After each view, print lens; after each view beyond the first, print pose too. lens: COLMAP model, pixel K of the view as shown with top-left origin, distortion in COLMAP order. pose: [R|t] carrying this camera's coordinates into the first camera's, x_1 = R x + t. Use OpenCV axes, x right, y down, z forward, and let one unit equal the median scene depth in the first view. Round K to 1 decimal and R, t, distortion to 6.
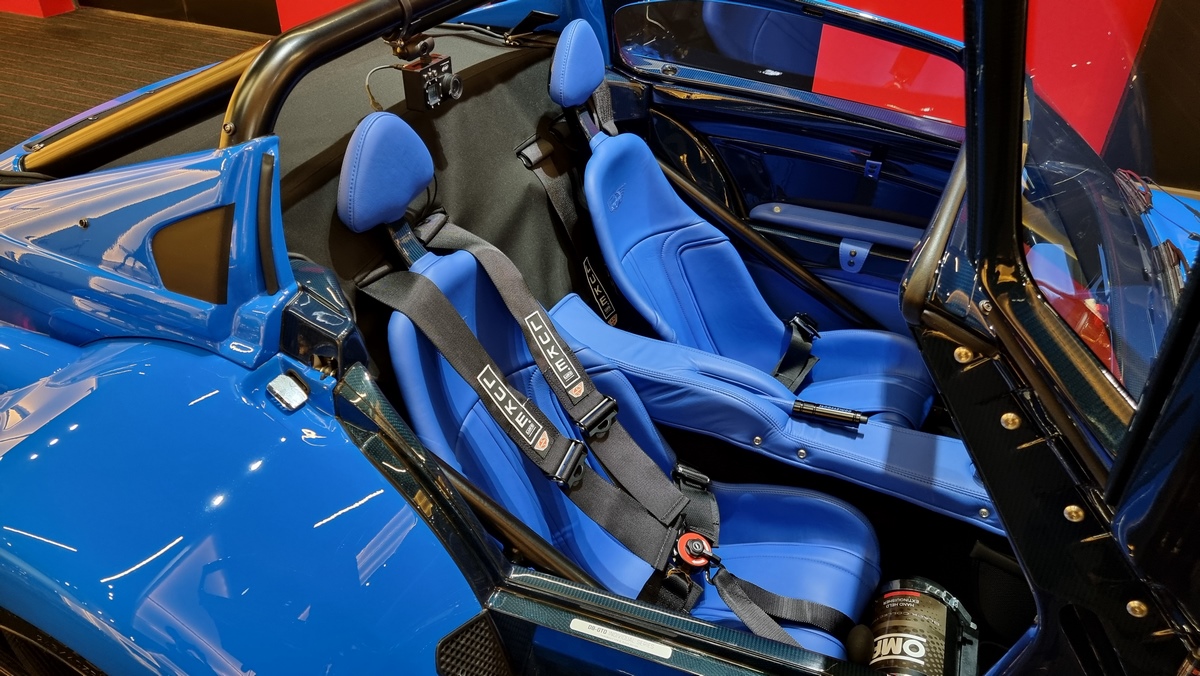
lens RADIAL K [[833.6, 0, 601.4], [0, 833.6, 338.6], [0, 0, 1]] dist [0.040011, 0.000249]
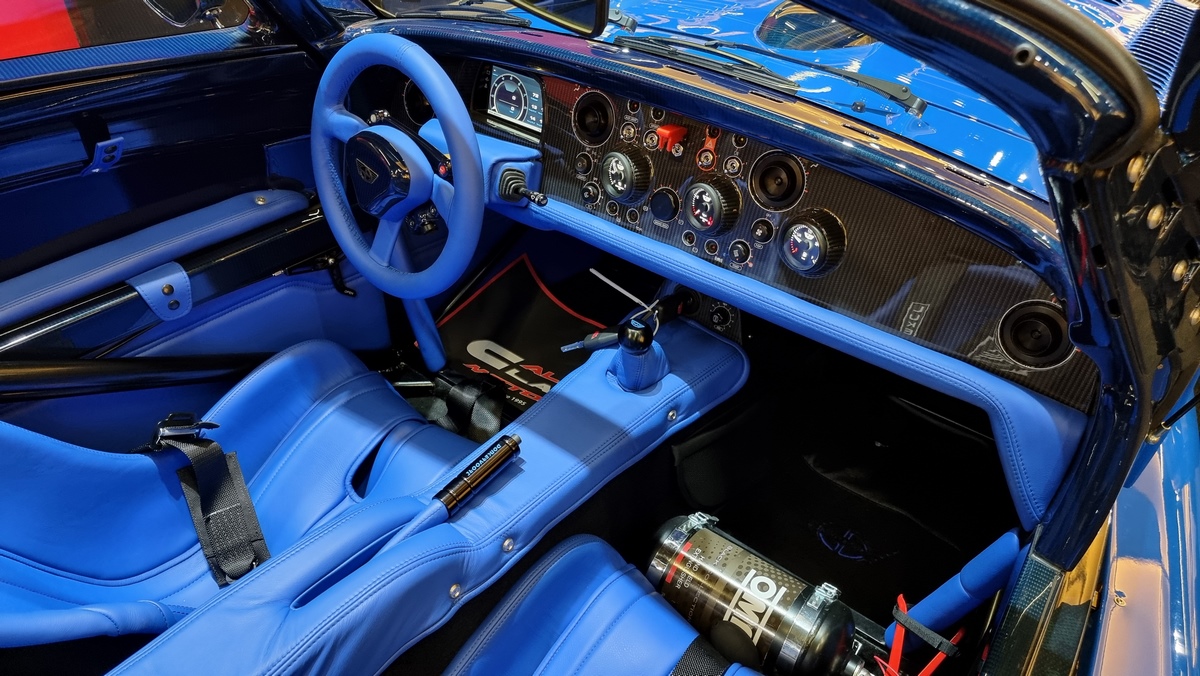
lens RADIAL K [[833.6, 0, 596.9], [0, 833.6, 340.8], [0, 0, 1]] dist [0.040011, 0.000249]
pose [[0.271271, -0.588379, 0.761723, -0.103402], [0.529681, 0.752041, 0.392266, -0.148155], [-0.803648, 0.297060, 0.515660, 0.441815]]
